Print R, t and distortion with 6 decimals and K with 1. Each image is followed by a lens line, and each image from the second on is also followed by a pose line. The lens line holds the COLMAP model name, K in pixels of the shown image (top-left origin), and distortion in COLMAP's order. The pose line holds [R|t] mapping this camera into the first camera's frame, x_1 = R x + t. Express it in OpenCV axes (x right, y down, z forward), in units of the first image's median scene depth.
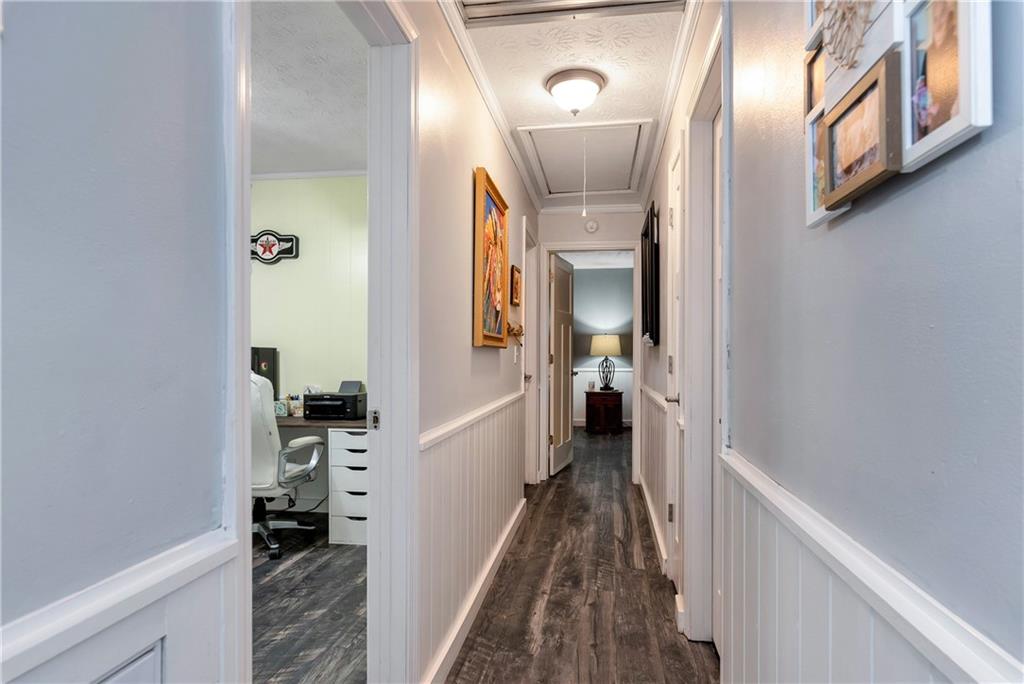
lens RADIAL K [[563.4, 0, 512.4], [0, 563.4, 355.0], [0, 0, 1]] dist [0.005461, 0.000387]
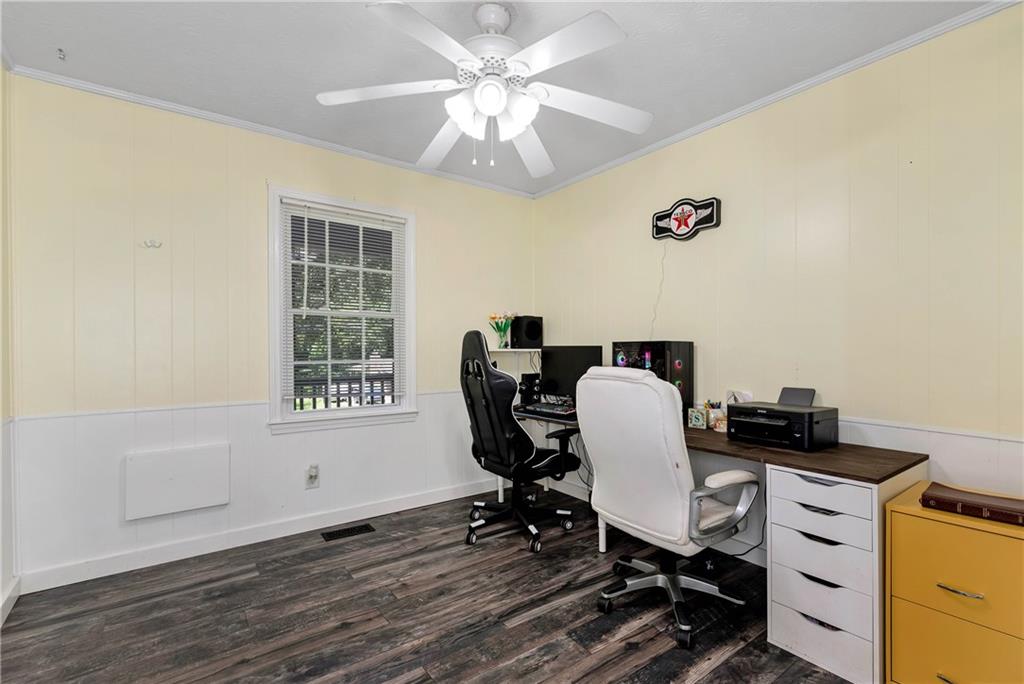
lens RADIAL K [[466.4, 0, 525.6], [0, 466.4, 345.4], [0, 0, 1]] dist [-0.001589, -0.000468]
pose [[0.722100, -0.005109, -0.691770, -0.136198], [-0.002609, 0.999946, -0.010108, 0.000519], [0.691784, 0.009104, 0.722047, 0.369879]]
